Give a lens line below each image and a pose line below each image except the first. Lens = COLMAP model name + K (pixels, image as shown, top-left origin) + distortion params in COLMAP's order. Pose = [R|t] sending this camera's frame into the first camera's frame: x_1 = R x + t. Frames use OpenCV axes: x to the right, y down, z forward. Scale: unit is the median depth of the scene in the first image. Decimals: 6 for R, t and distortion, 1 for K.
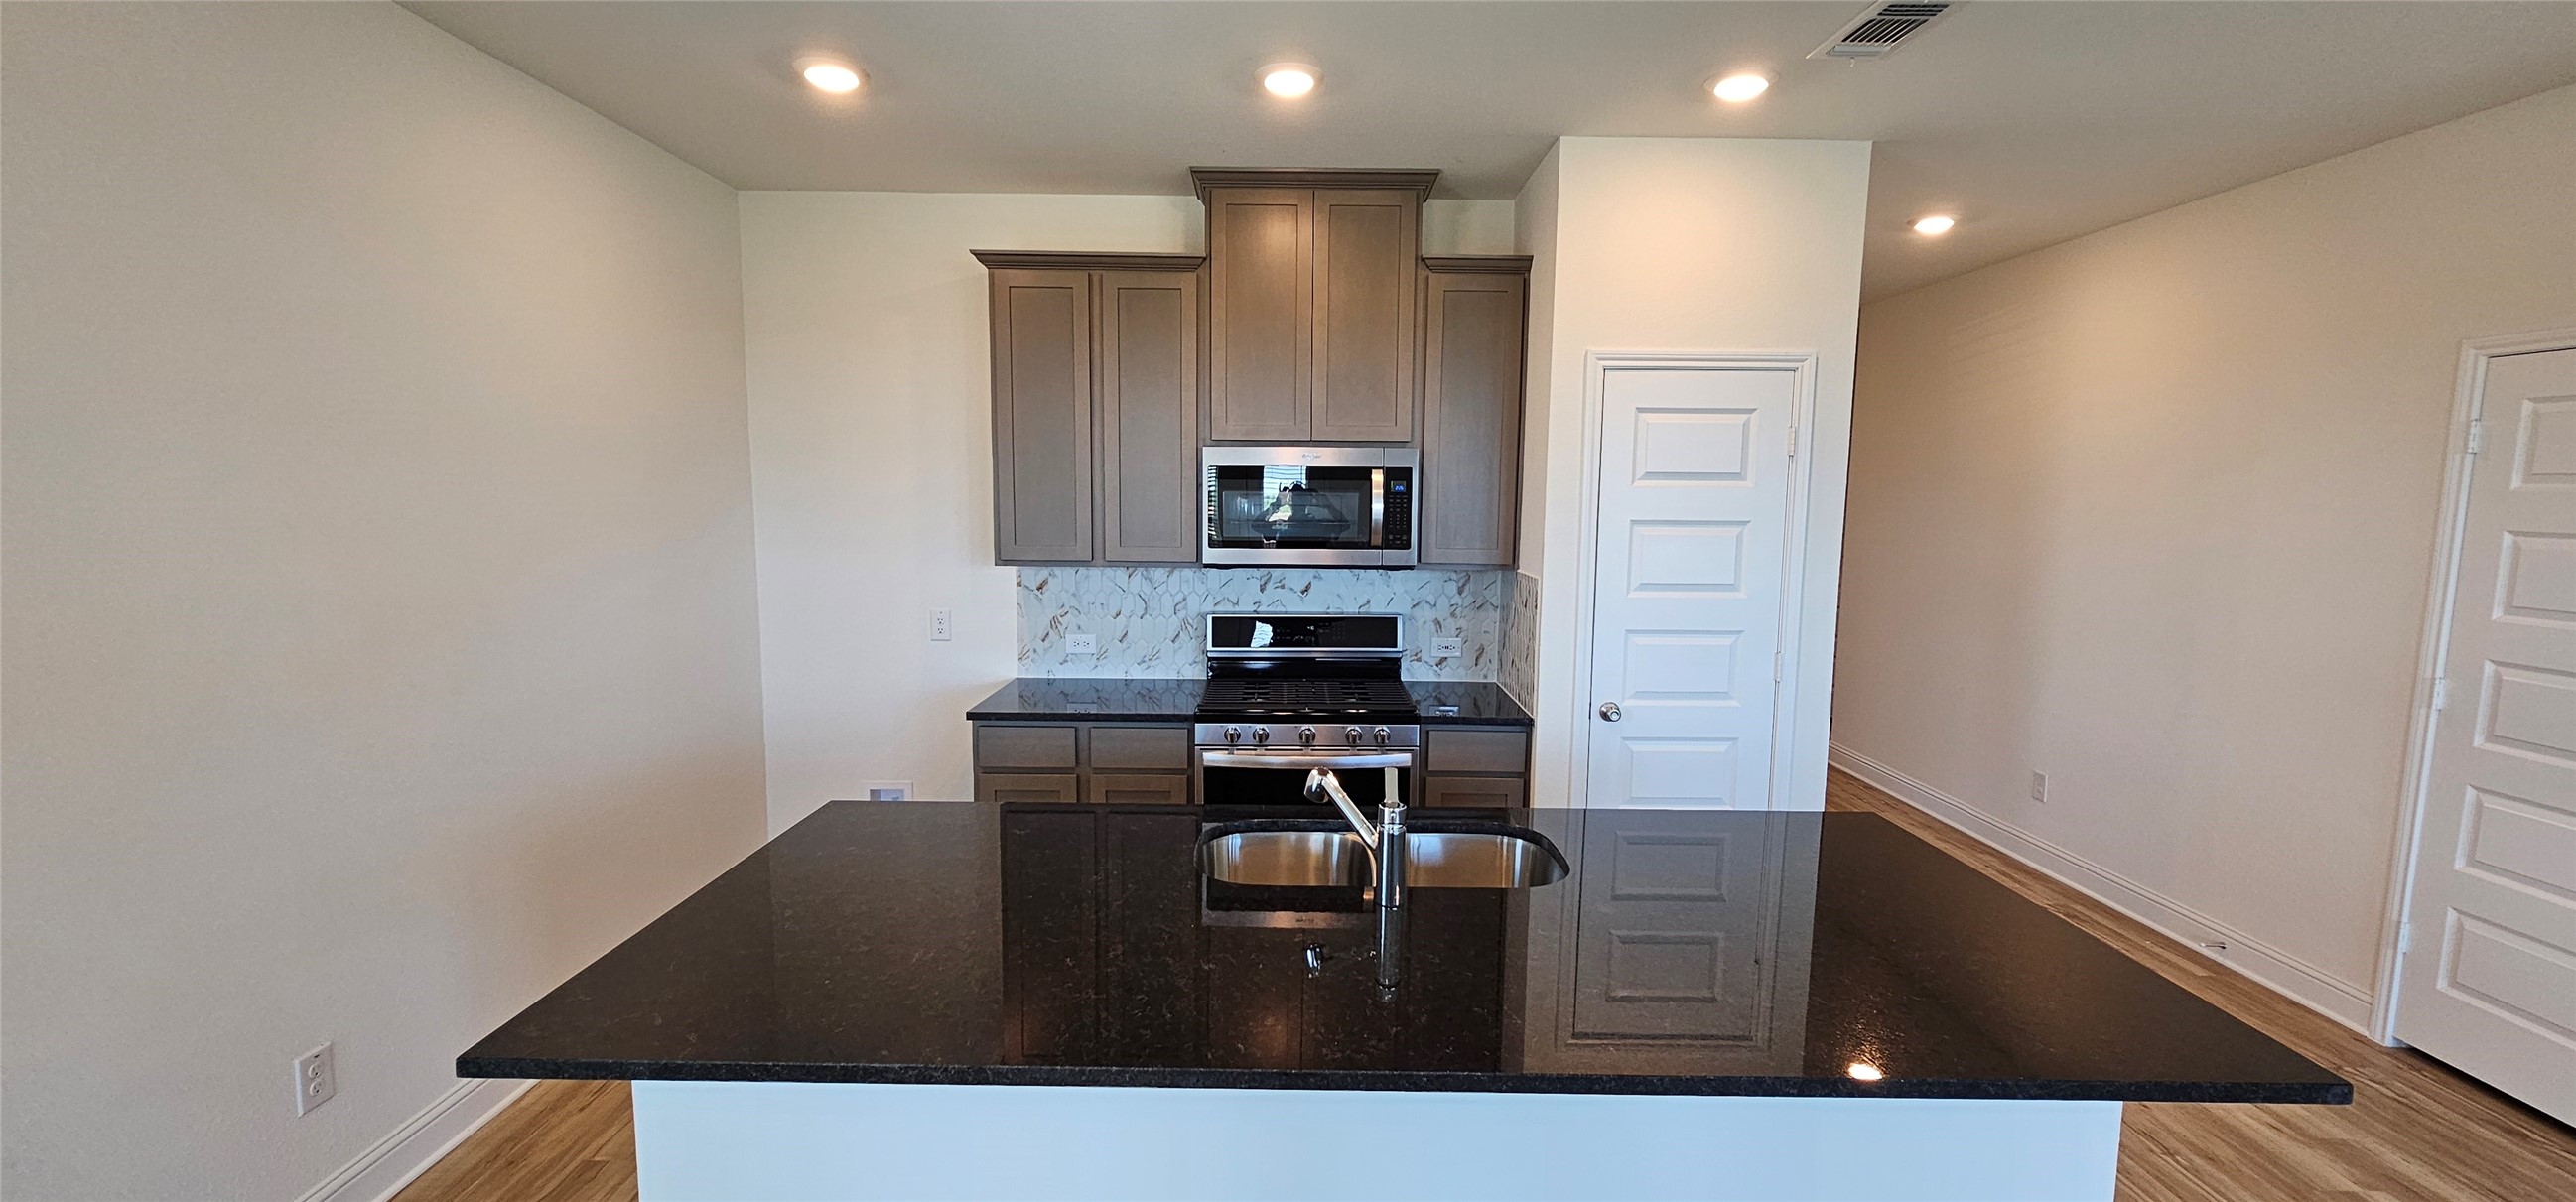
lens RADIAL K [[1050.1, 0, 1287.0], [0, 1050.1, 605.1], [0, 0, 1]] dist [0.001810, 0.000977]
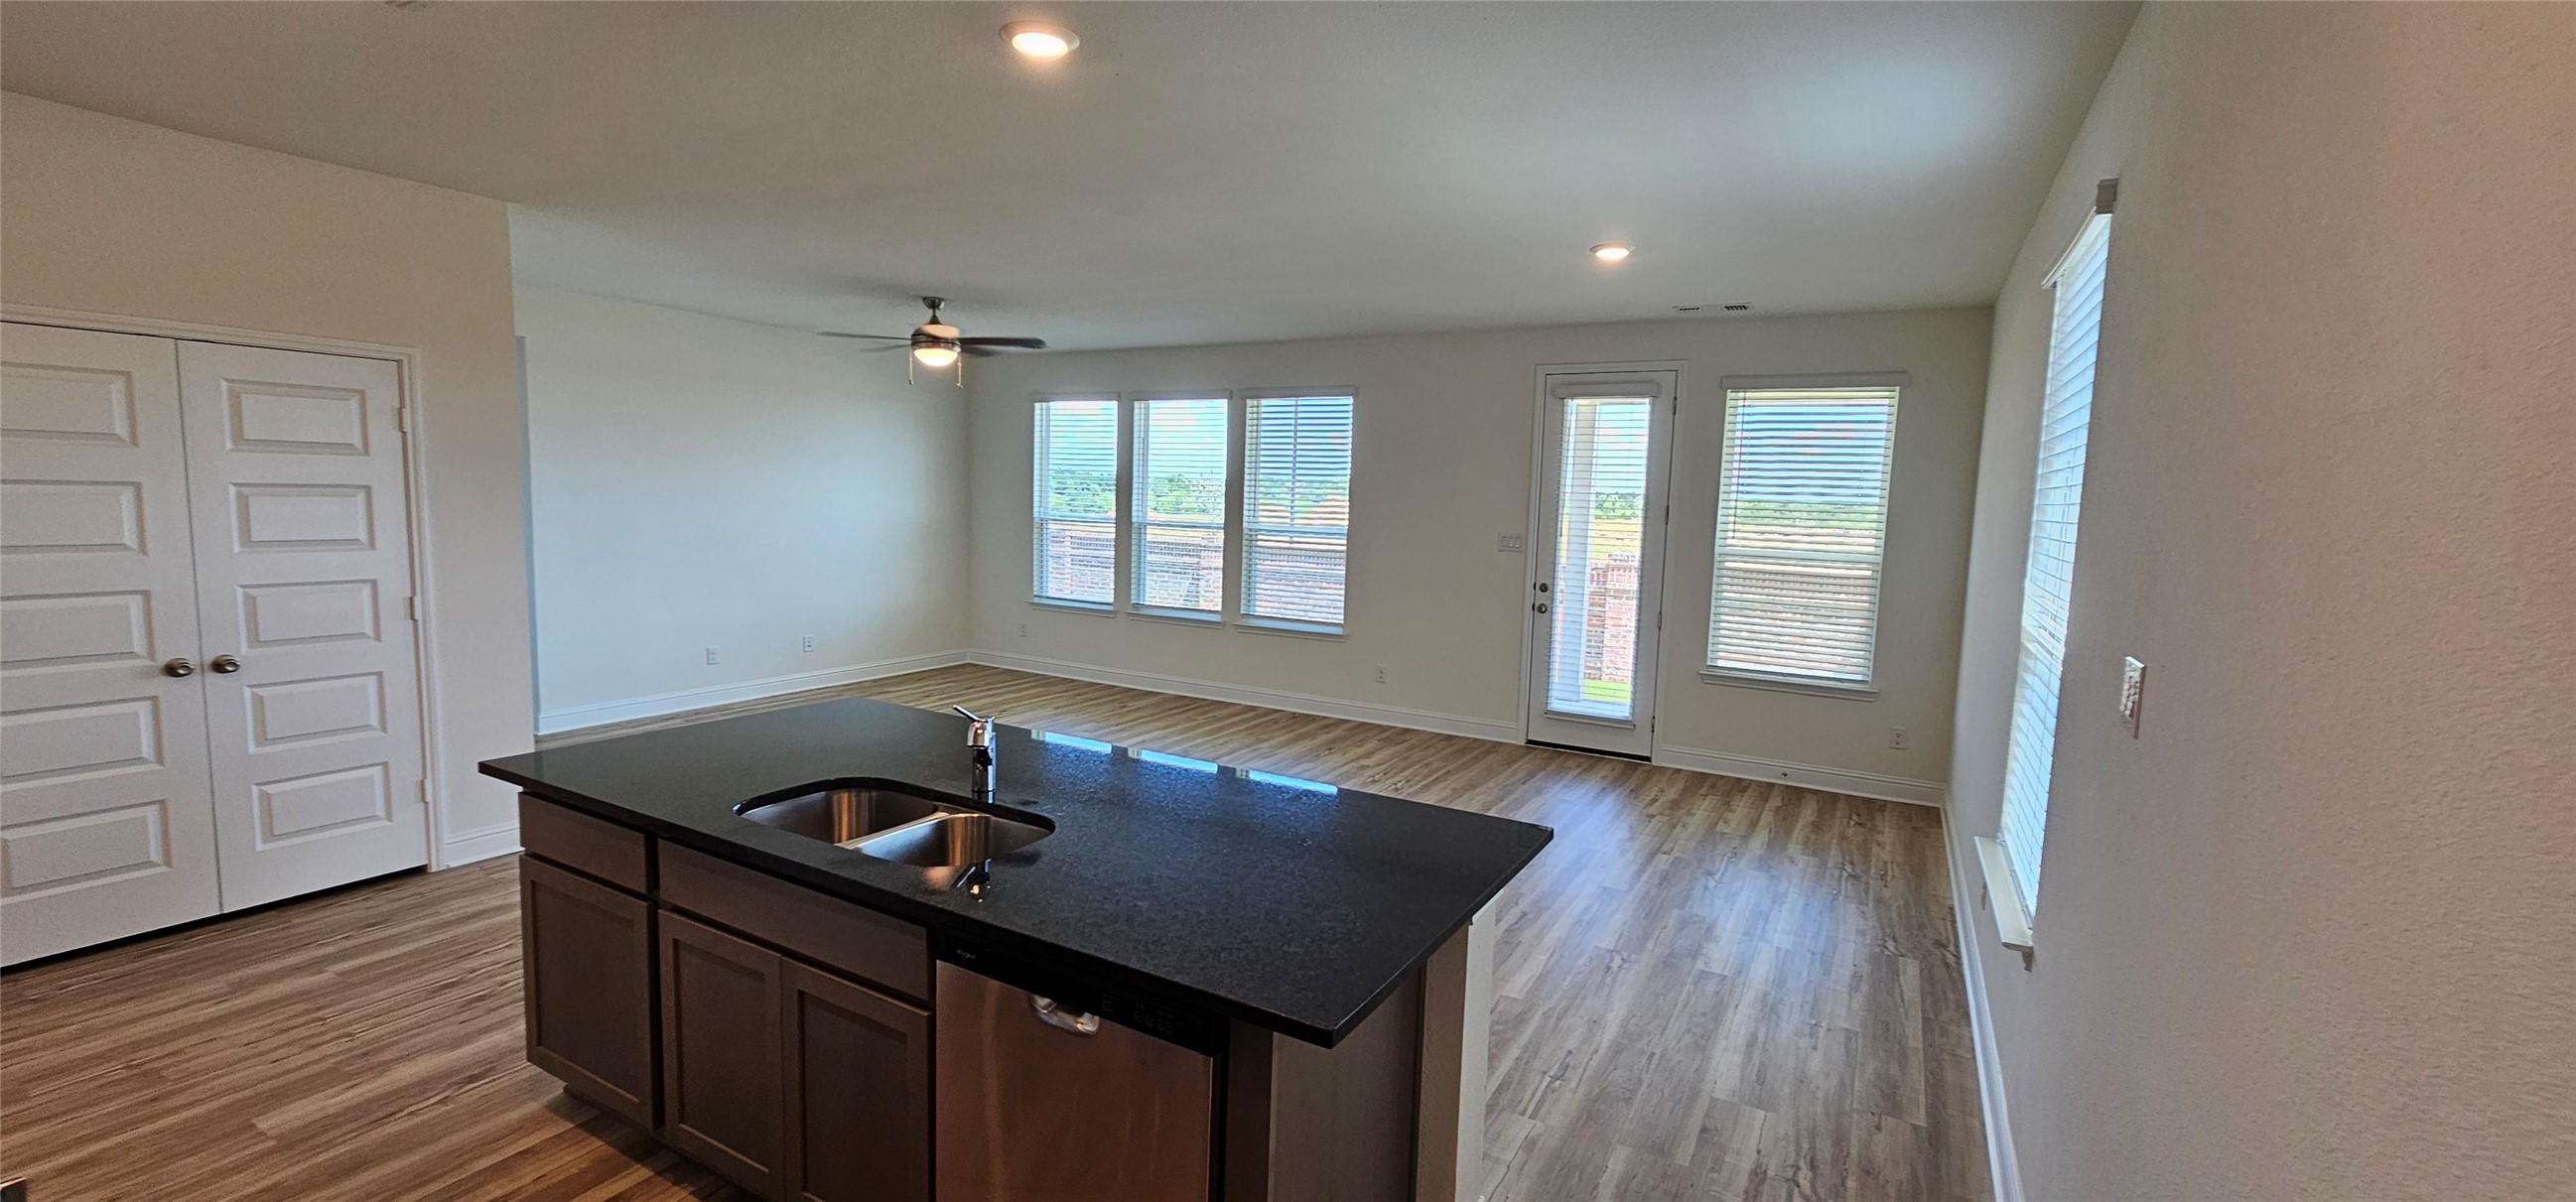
lens RADIAL K [[1050.1, 0, 1287.0], [0, 1050.1, 605.1], [0, 0, 1]] dist [0.001810, 0.000977]
pose [[-0.867168, -0.093306, 0.489198, -0.449017], [0.013092, 0.977682, 0.209683, -0.117833], [-0.497844, 0.188234, -0.846592, 0.969304]]
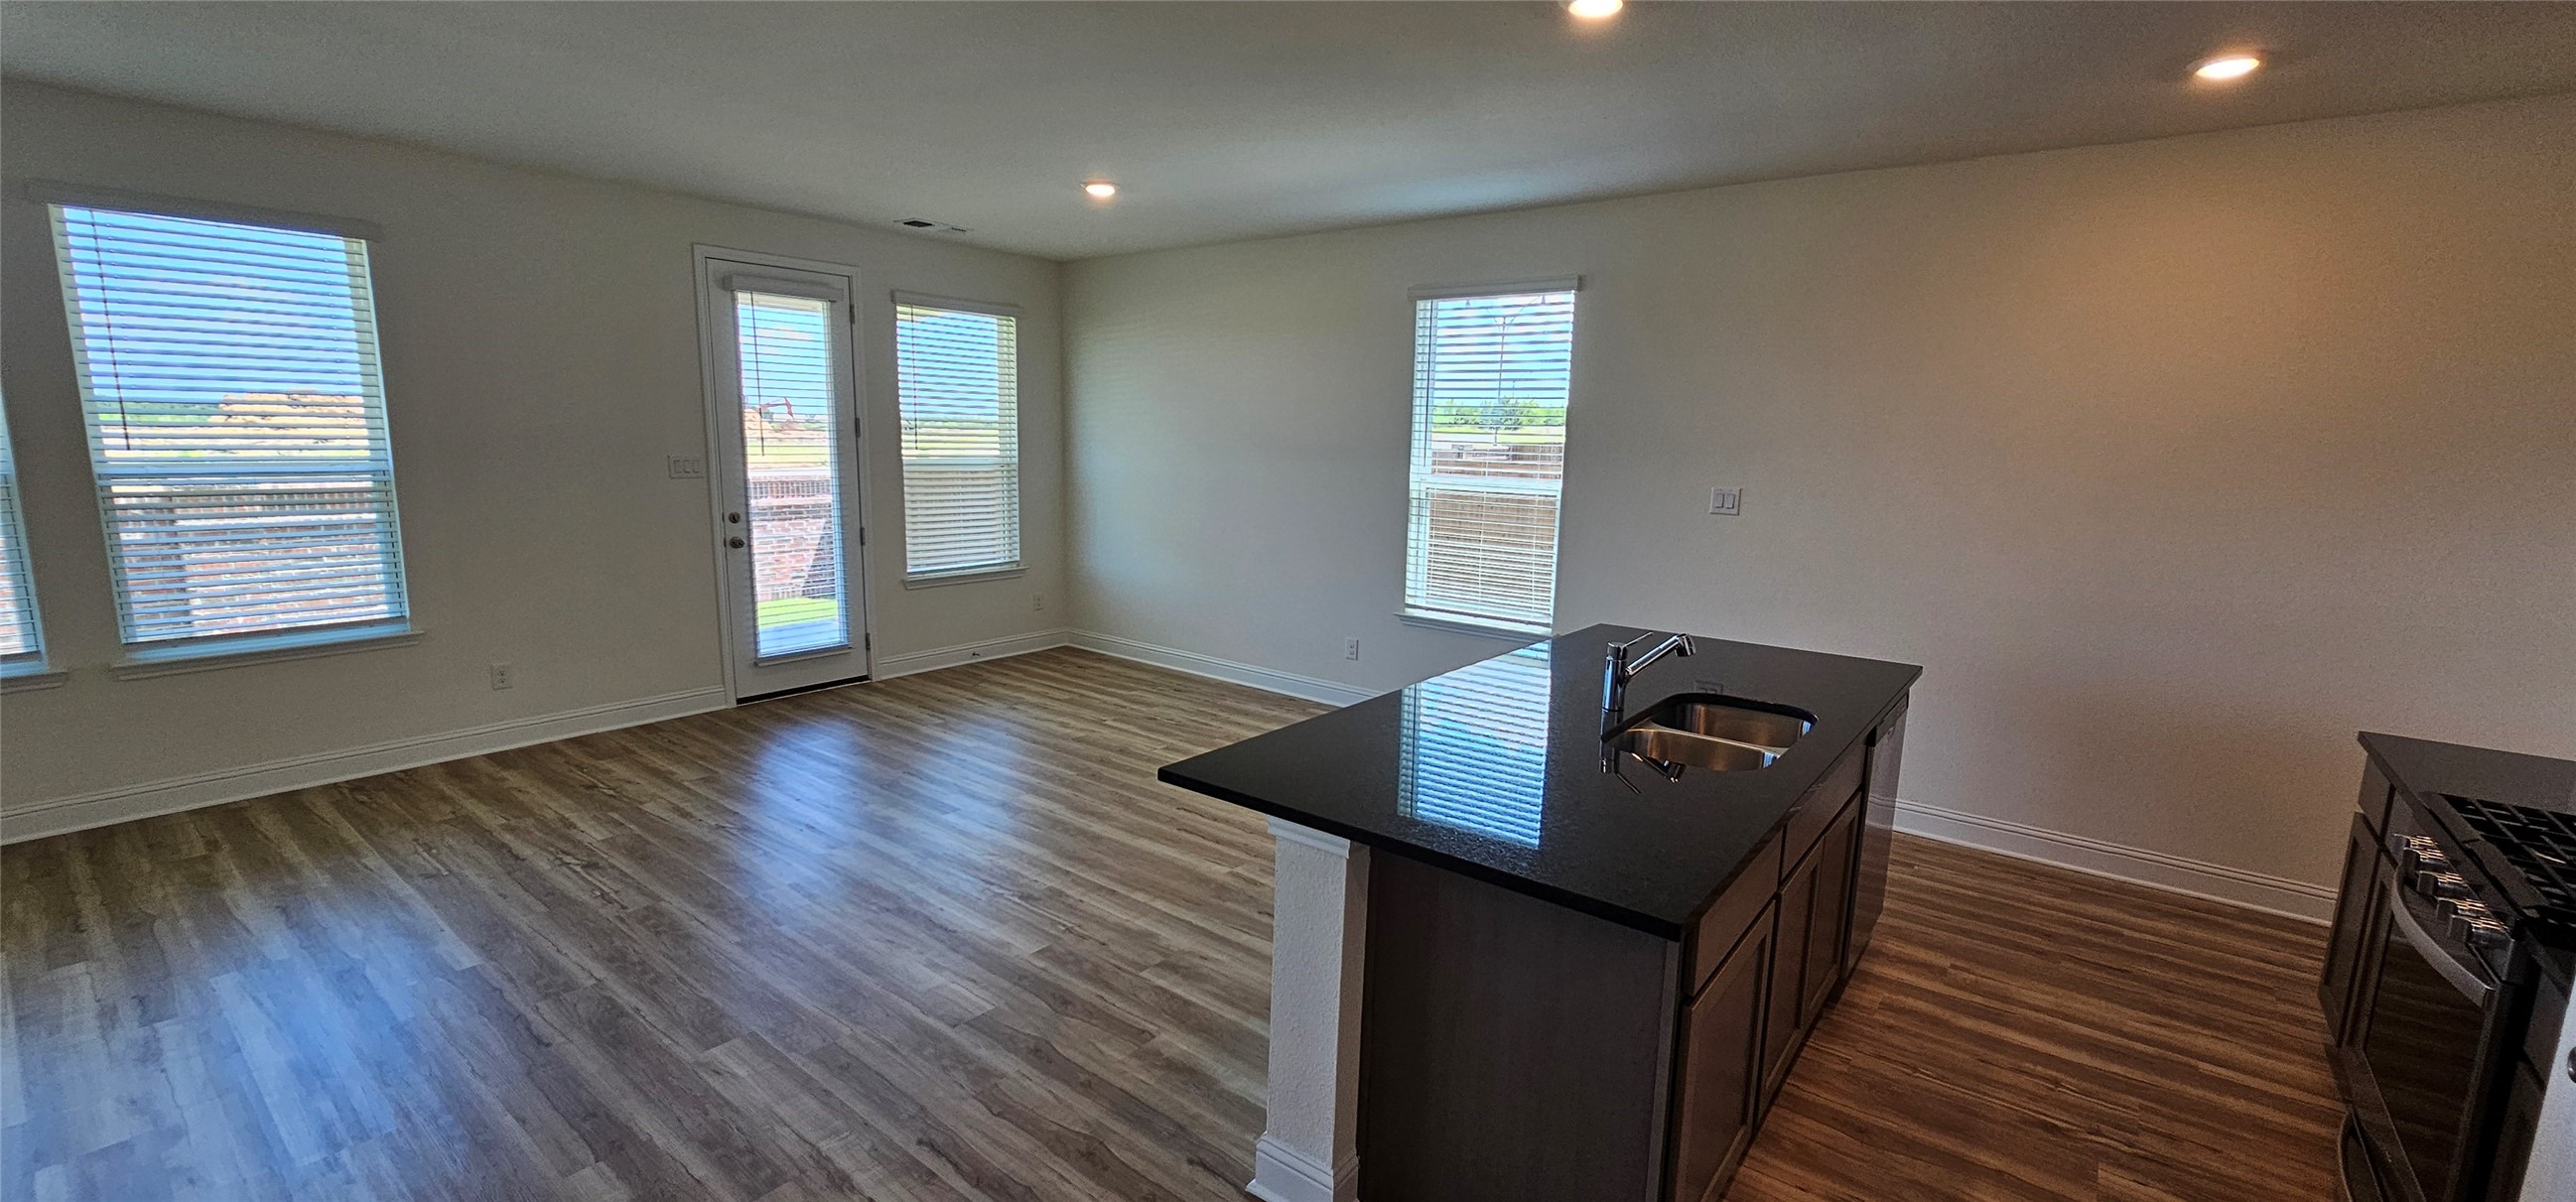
lens RADIAL K [[1047.7, 0, 1290.6], [0, 1047.7, 607.5], [0, 0, 1]] dist [0.000133, 0.000354]
pose [[-0.616293, 0.105023, -0.780483, 0.782522], [-0.117884, 0.967598, 0.223286, -0.070641], [0.778644, 0.229616, -0.583943, 0.755960]]
